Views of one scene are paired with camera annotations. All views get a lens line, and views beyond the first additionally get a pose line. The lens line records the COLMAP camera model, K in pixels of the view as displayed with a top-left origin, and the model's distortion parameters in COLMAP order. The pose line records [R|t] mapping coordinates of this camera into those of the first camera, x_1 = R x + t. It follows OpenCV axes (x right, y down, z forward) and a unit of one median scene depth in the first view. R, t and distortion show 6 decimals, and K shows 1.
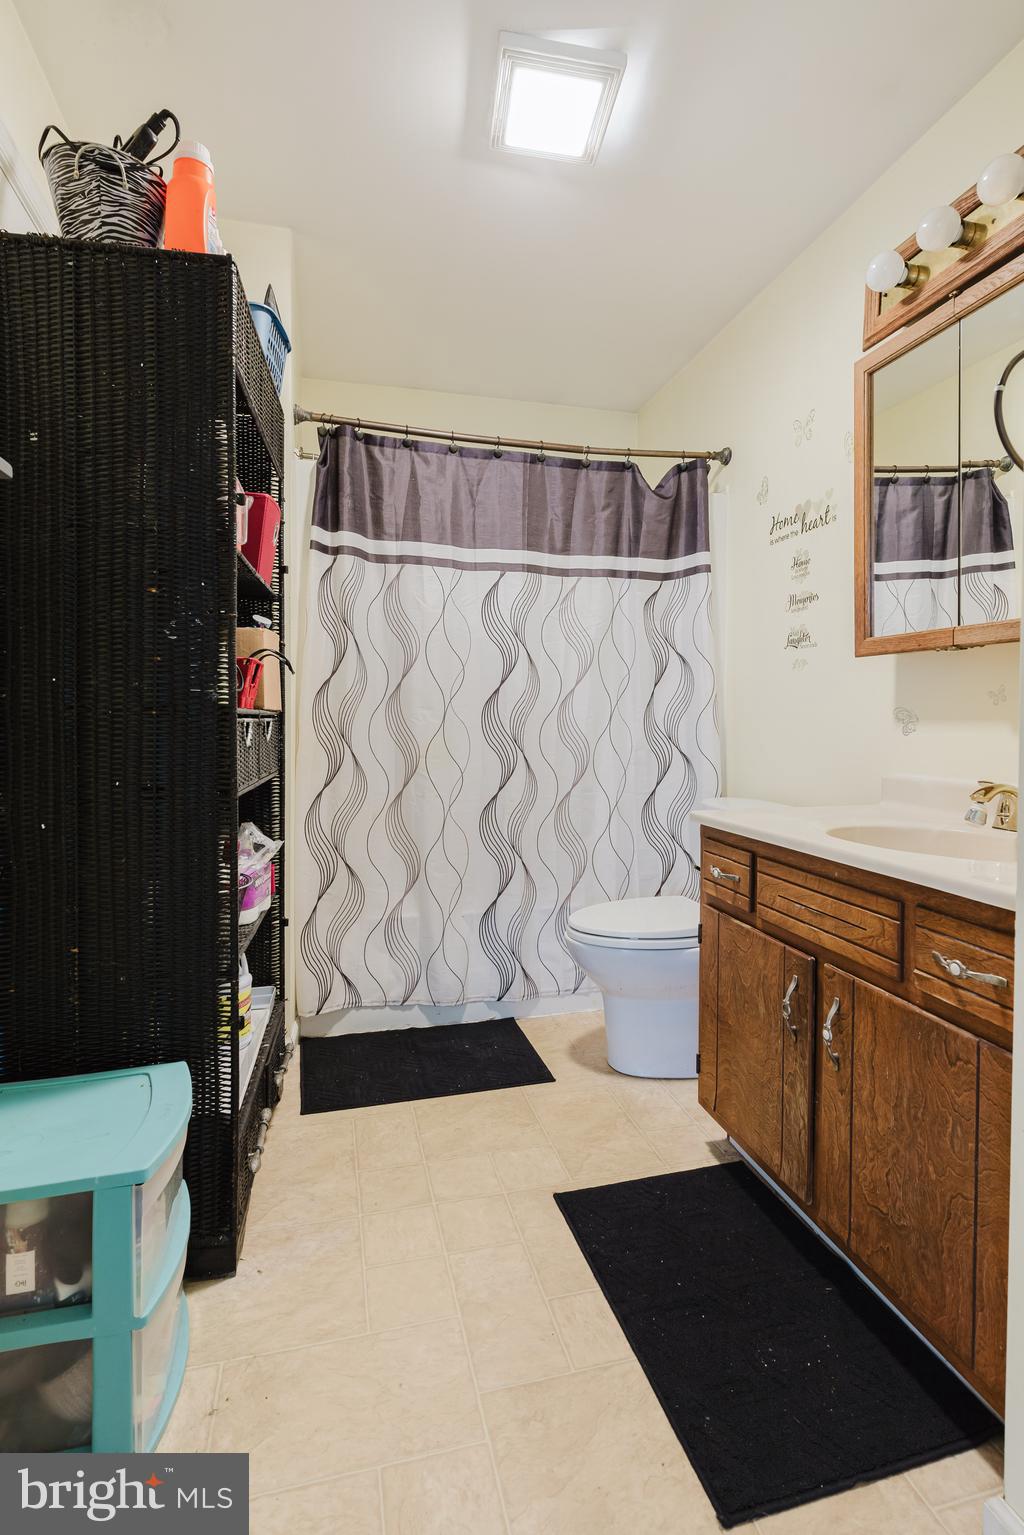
lens RADIAL K [[780.7, 0, 512.0], [0, 780.7, 767.5], [0, 0, 1]] dist [0.003302, 0.001008]
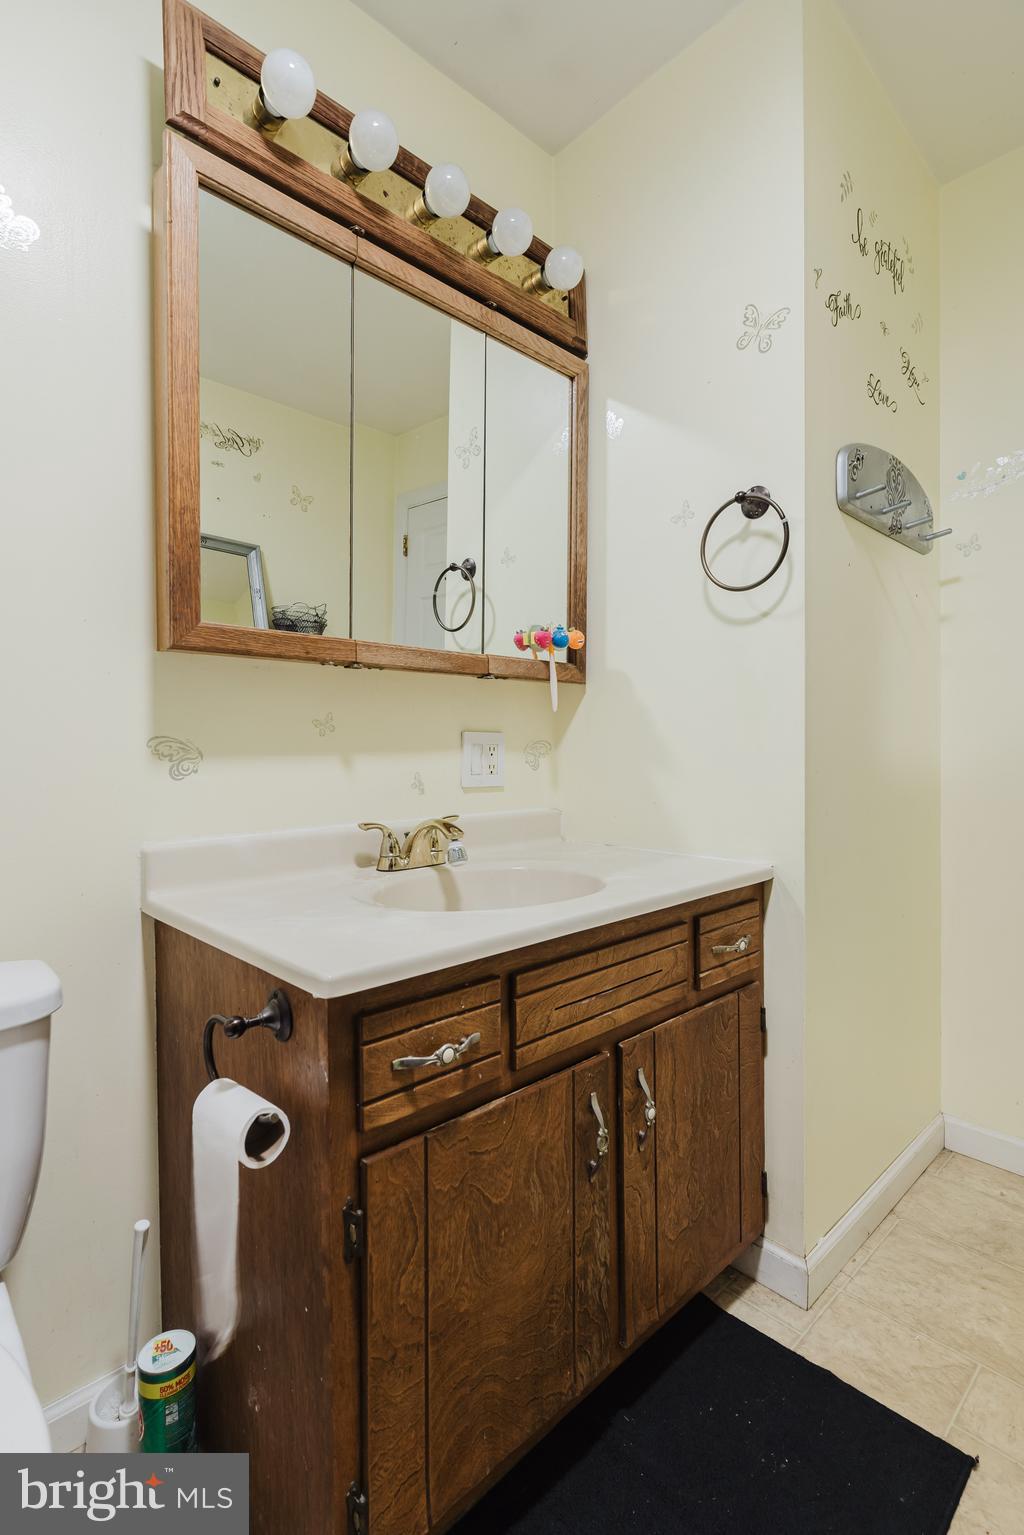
lens RADIAL K [[741.0, 0, 512.0], [0, 741.0, 767.5], [0, 0, 1]] dist [-0.002218, 0.001157]
pose [[-0.500415, -0.022874, 0.865483, -0.208237], [0.060522, 0.996281, 0.061325, -0.094498], [-0.863668, 0.083069, -0.497170, 1.400368]]
